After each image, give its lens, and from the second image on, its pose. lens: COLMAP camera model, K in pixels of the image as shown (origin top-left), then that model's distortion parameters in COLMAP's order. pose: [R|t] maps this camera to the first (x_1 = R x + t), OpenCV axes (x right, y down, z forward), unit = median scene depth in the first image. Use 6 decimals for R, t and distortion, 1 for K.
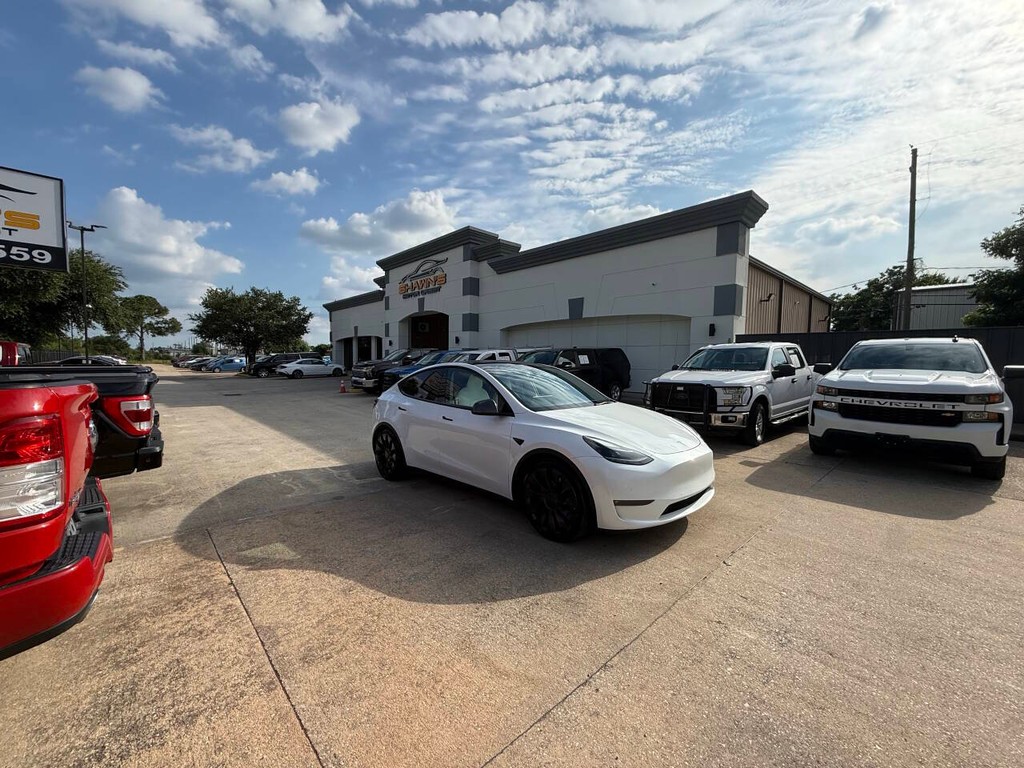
lens RADIAL K [[406.7, 0, 507.0], [0, 406.7, 385.8], [0, 0, 1]] dist [-0.002446, -0.000361]
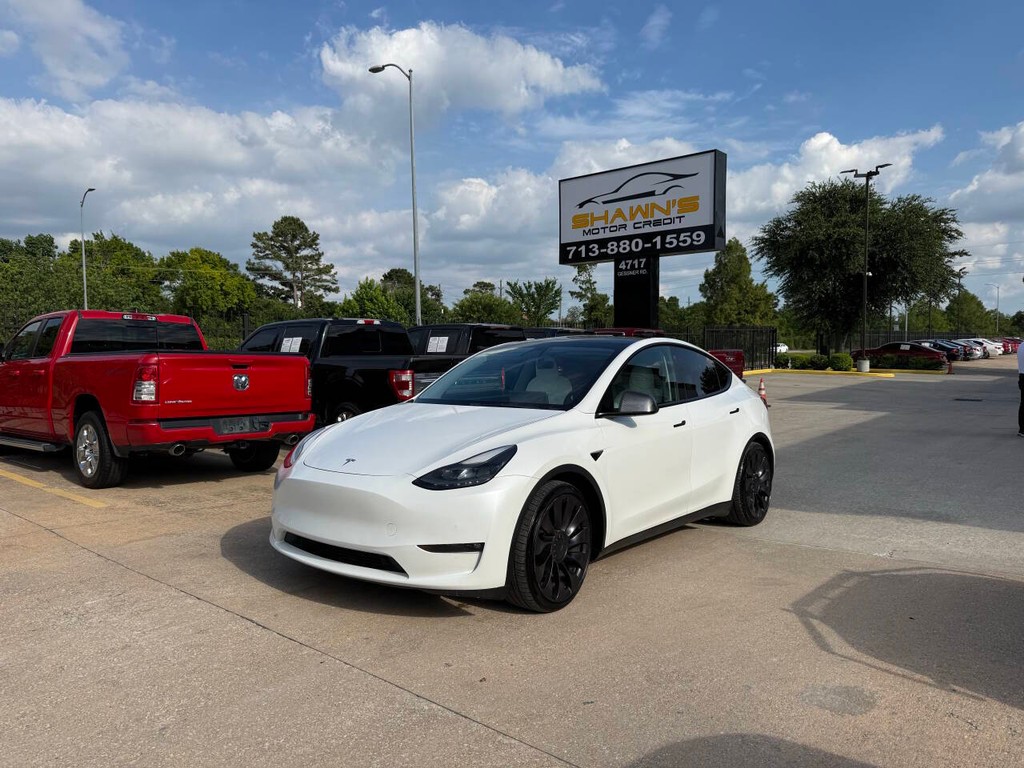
lens RADIAL K [[717.1, 0, 514.9], [0, 717.1, 385.8], [0, 0, 1]] dist [0.051951, -0.065270]
pose [[0.126142, 0.040538, -0.991184, 0.863306], [-0.044603, 0.998386, 0.035157, -0.015919], [0.991009, 0.039775, 0.127746, 0.617069]]
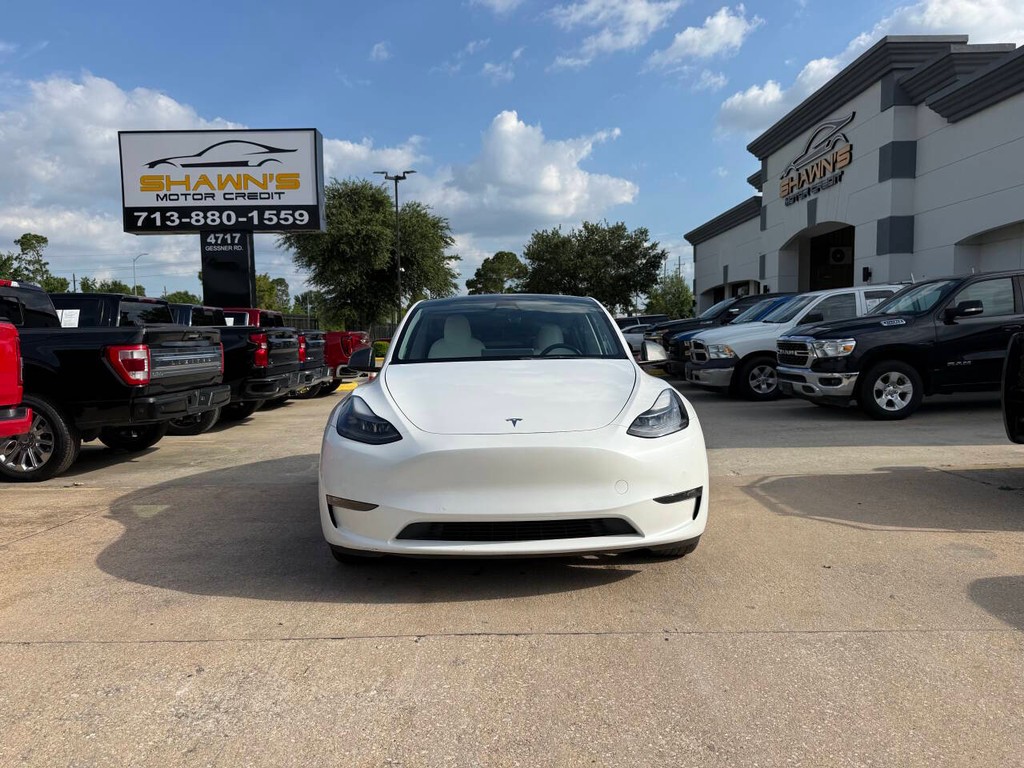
lens RADIAL K [[719.6, 0, 509.5], [0, 719.6, 384.5], [0, 0, 1]] dist [0.047055, -0.060593]
pose [[0.732509, 0.024417, -0.680320, 0.575757], [-0.015764, 0.999697, 0.018905, 0.042732], [0.680575, -0.003124, 0.732671, 0.183664]]
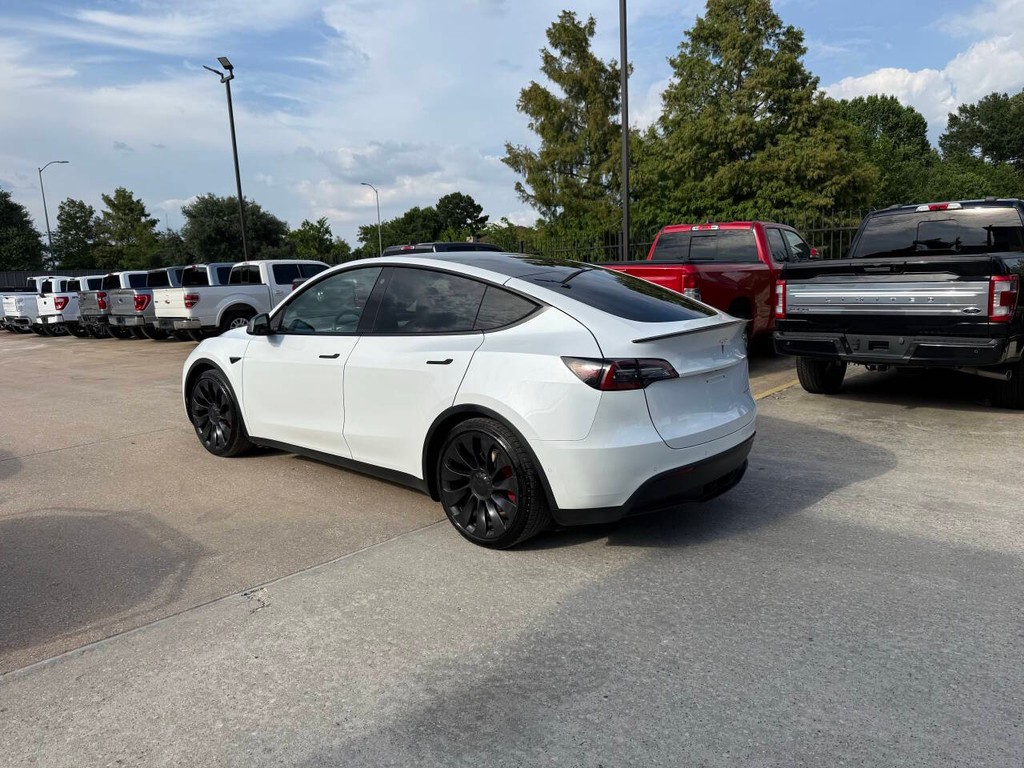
lens RADIAL K [[716.0, 0, 506.1], [0, 716.0, 377.5], [0, 0, 1]] dist [0.050022, -0.060013]
pose [[-0.995272, 0.045709, -0.085694, -0.015573], [0.027087, 0.977956, 0.207045, -0.078184], [0.093269, 0.203745, -0.974571, 1.631683]]
